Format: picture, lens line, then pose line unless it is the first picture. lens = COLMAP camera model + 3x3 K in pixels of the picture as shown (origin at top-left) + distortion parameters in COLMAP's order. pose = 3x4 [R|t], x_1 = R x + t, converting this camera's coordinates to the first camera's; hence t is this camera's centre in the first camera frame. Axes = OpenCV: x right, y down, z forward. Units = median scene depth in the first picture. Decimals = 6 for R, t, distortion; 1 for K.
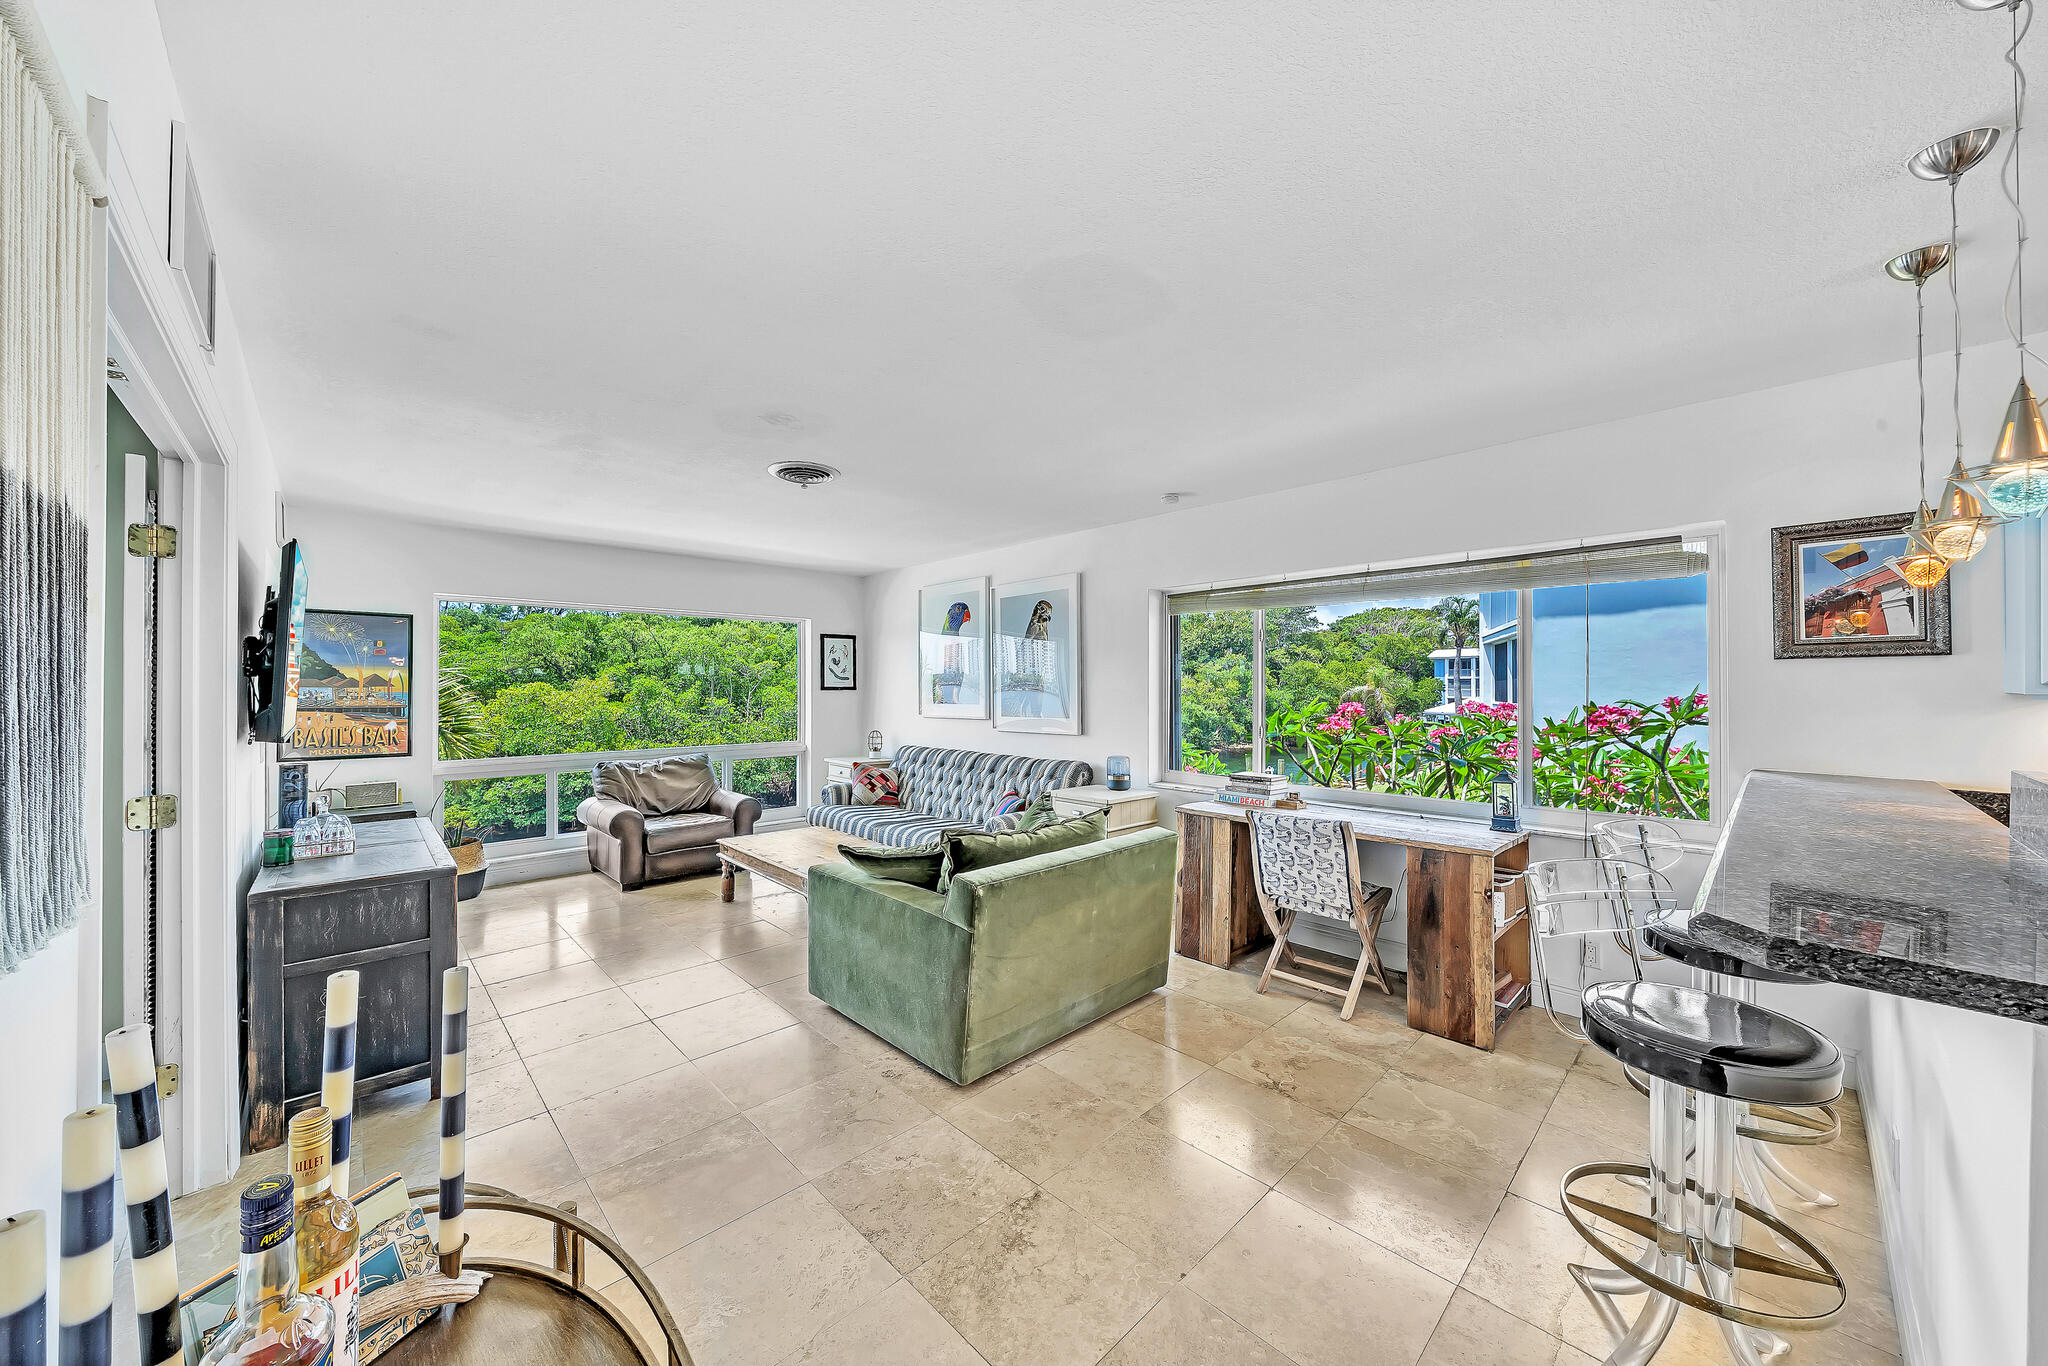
lens RADIAL K [[720.7, 0, 1015.2], [0, 720.7, 683.5], [0, 0, 1]] dist [-0.005508, -0.000118]
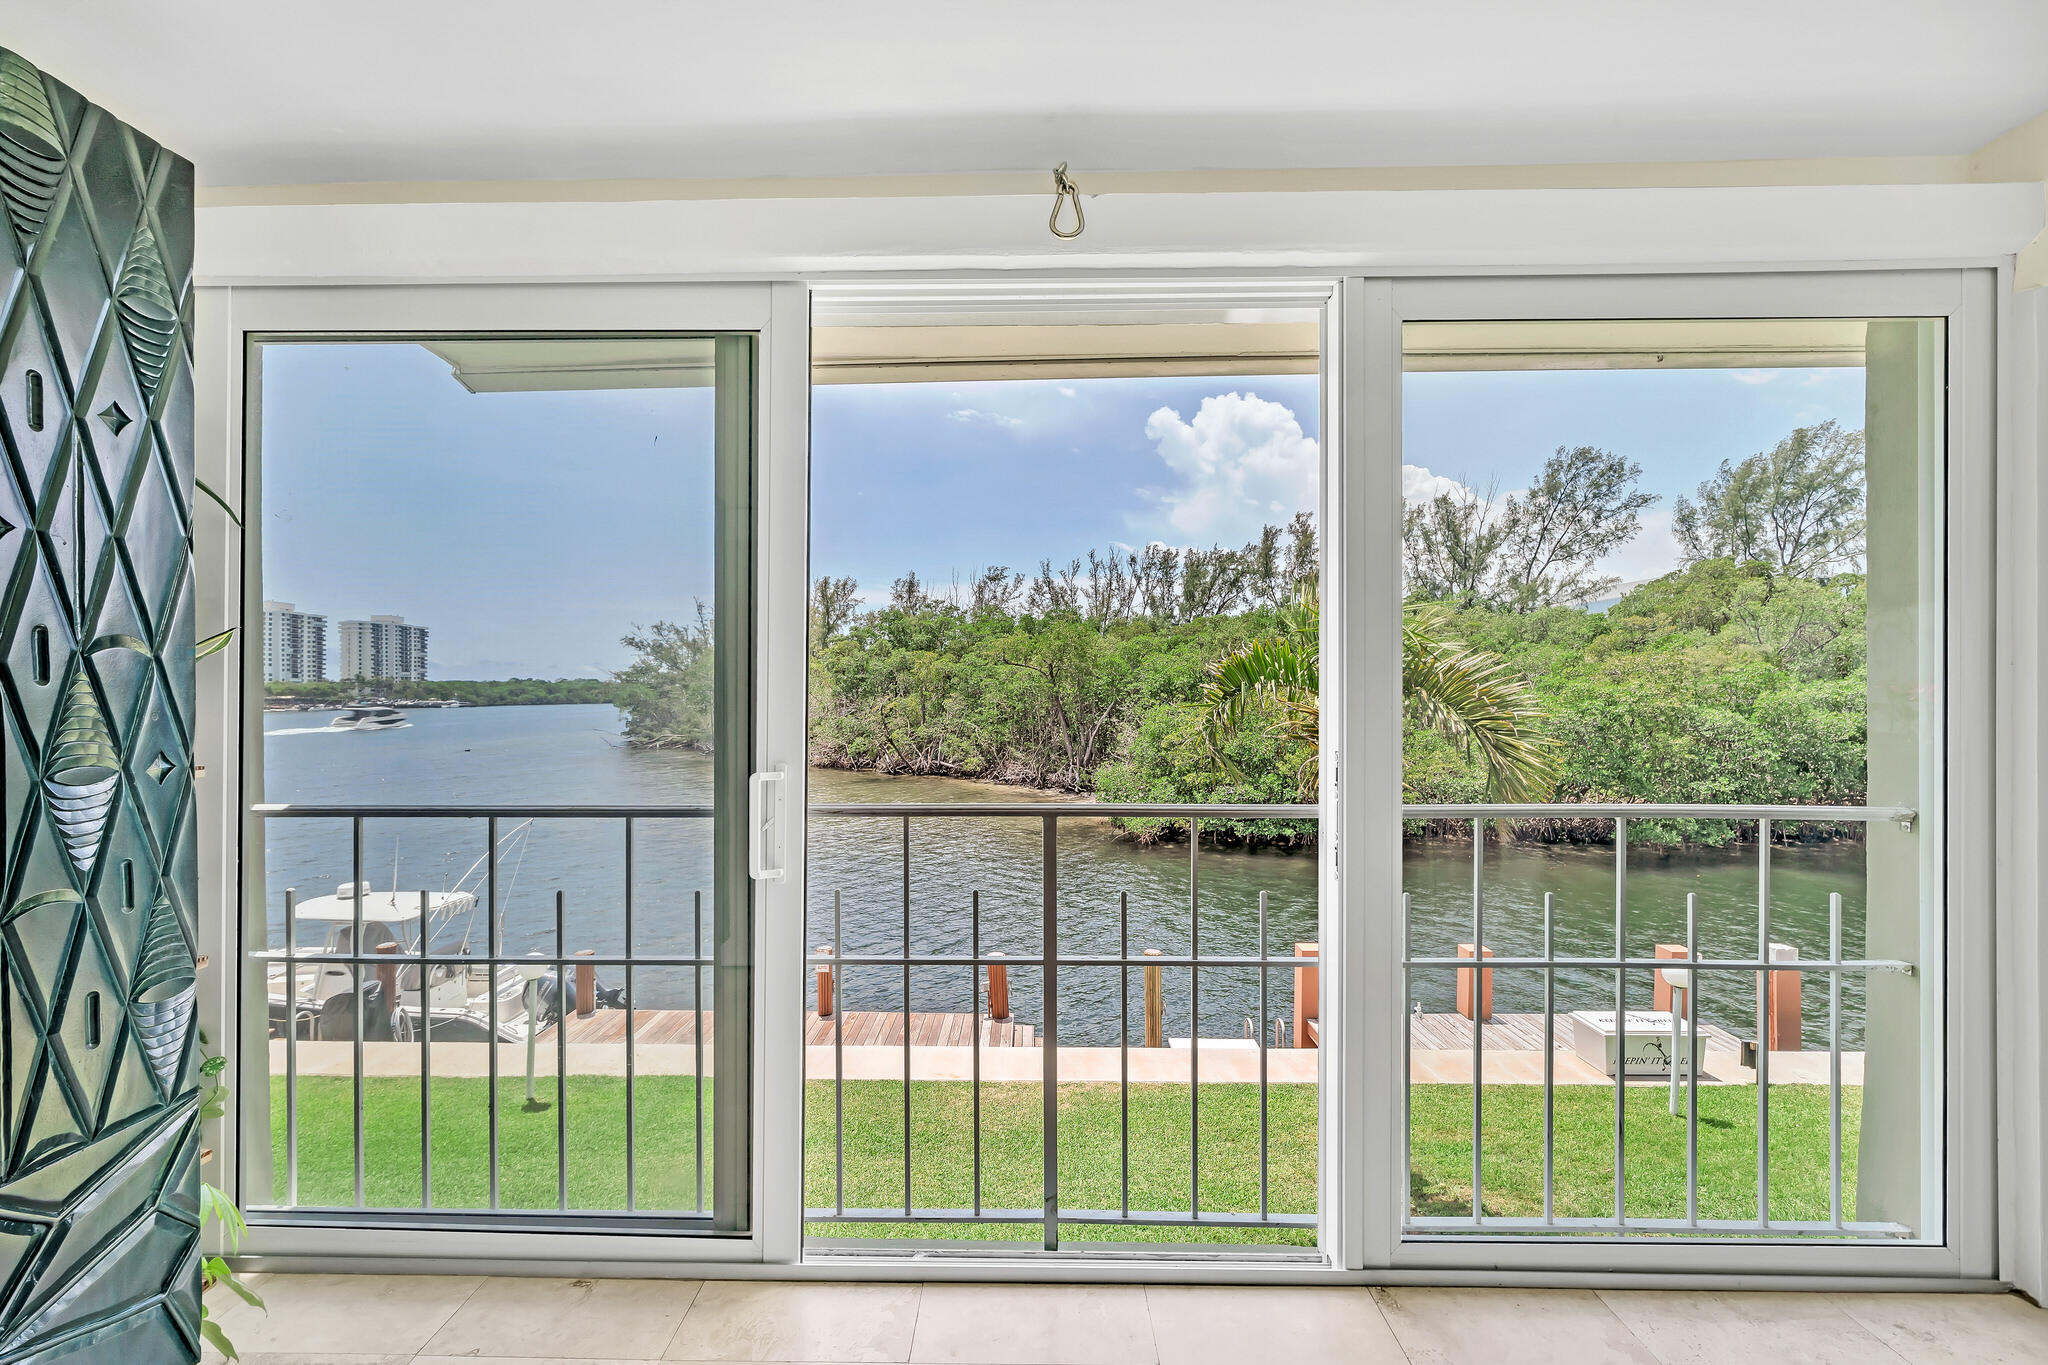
lens RADIAL K [[802.3, 0, 1018.5], [0, 802.3, 694.4], [0, 0, 1]] dist [-0.001491, -0.000163]
pose [[0.713171, 0.002185, -0.700987, -0.966323], [0.004348, 0.999962, 0.007541, 0.039014], [0.700977, -0.008426, 0.713134, 0.314841]]
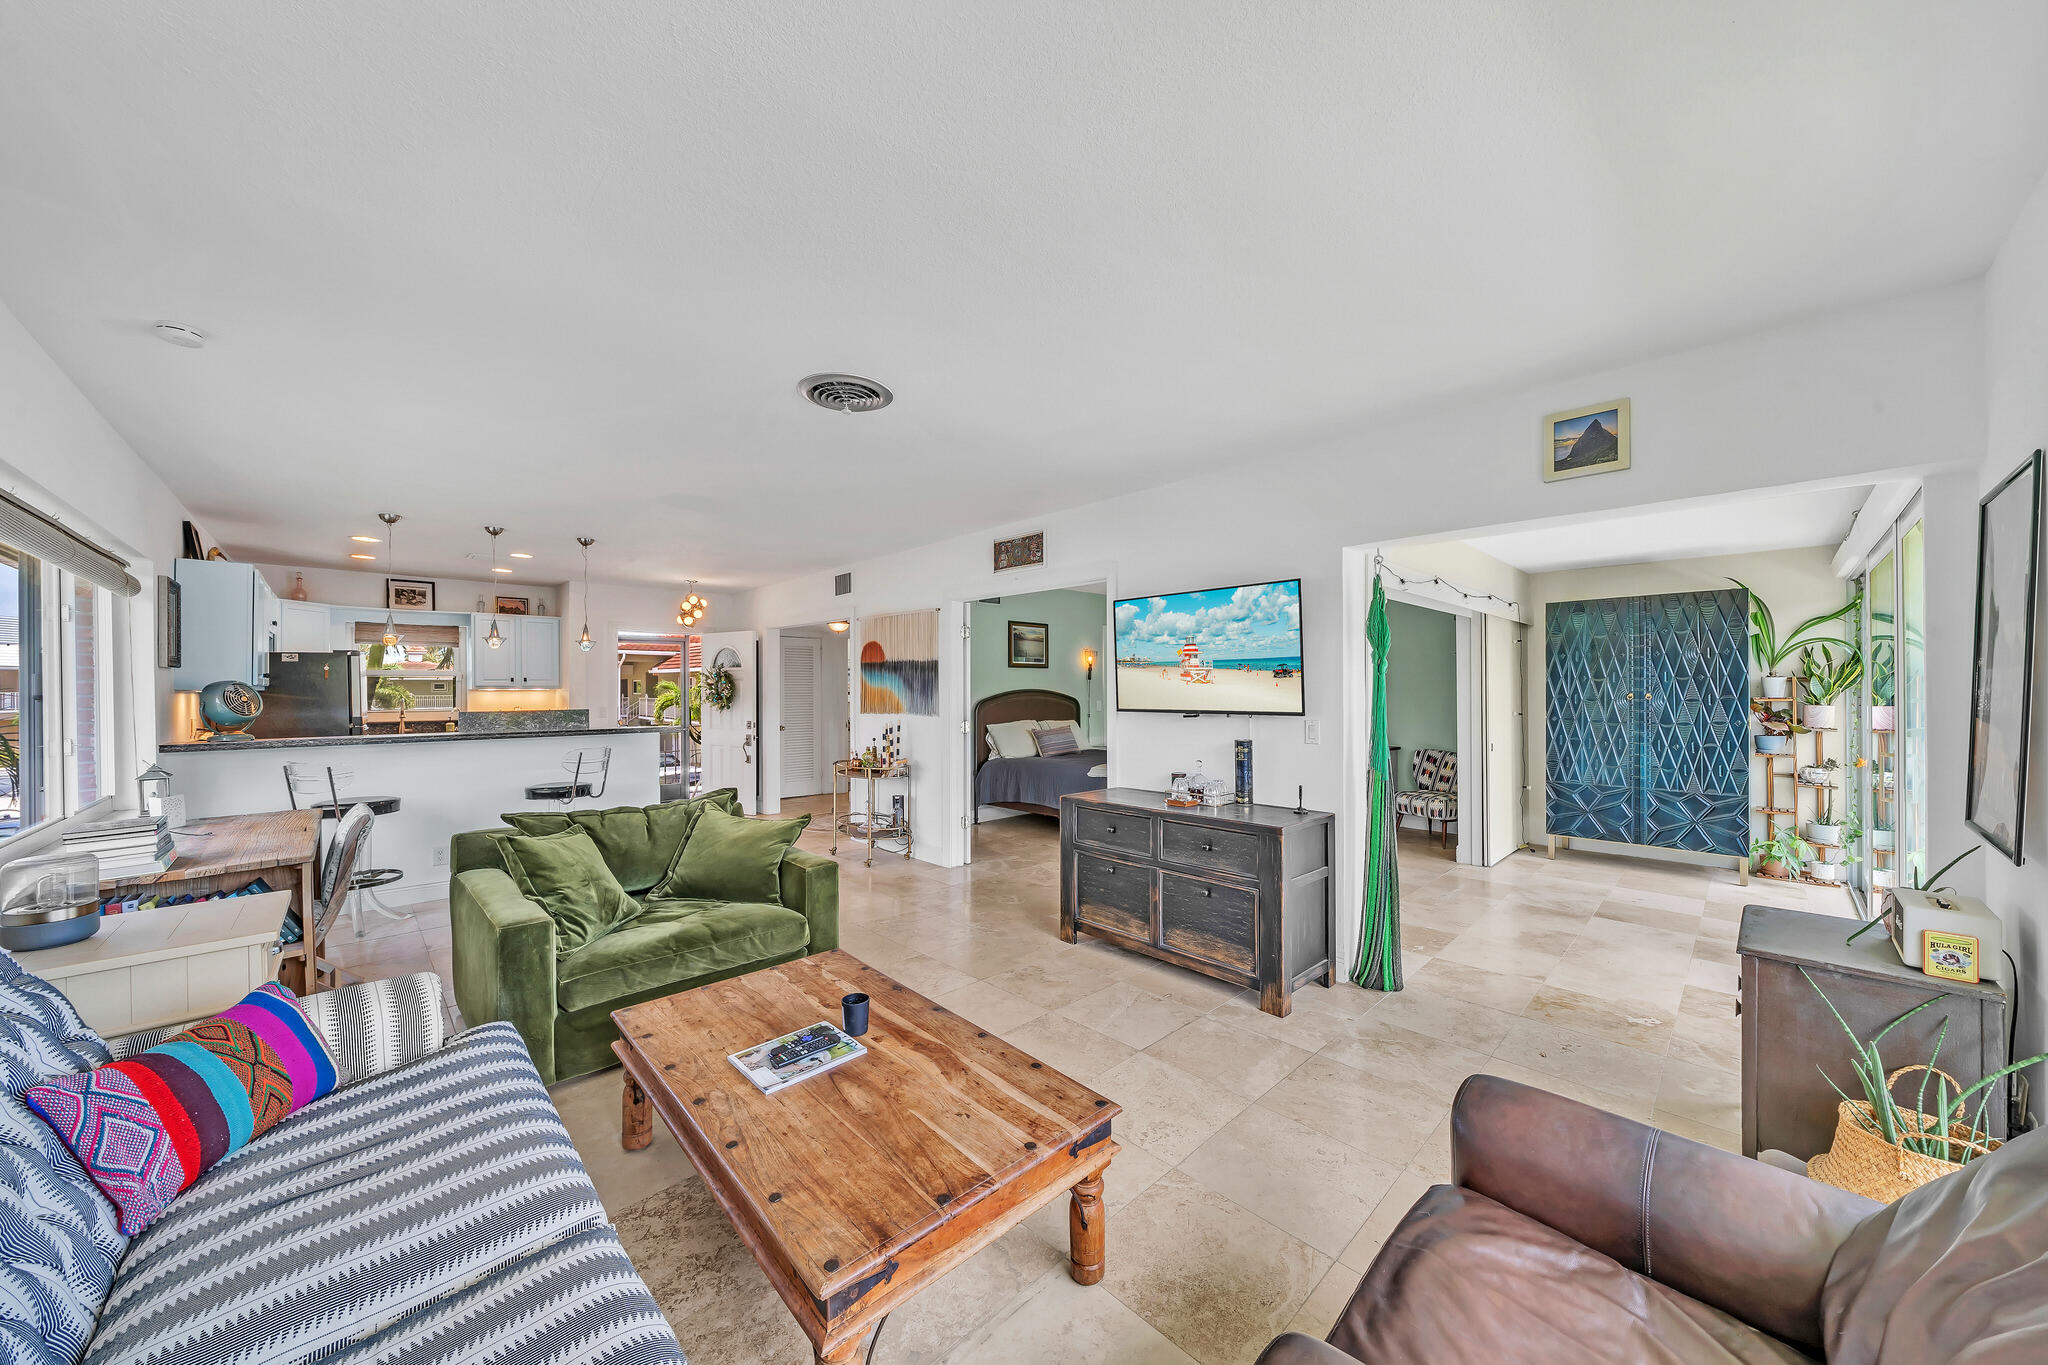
lens RADIAL K [[707.3, 0, 1018.4], [0, 707.3, 689.7], [0, 0, 1]] dist [-0.005727, -0.000117]
pose [[-0.999982, 0.006029, -0.000320, -0.338335], [0.006030, 0.999975, -0.003712, 0.014060], [0.000298, -0.003714, -0.999993, 1.248215]]
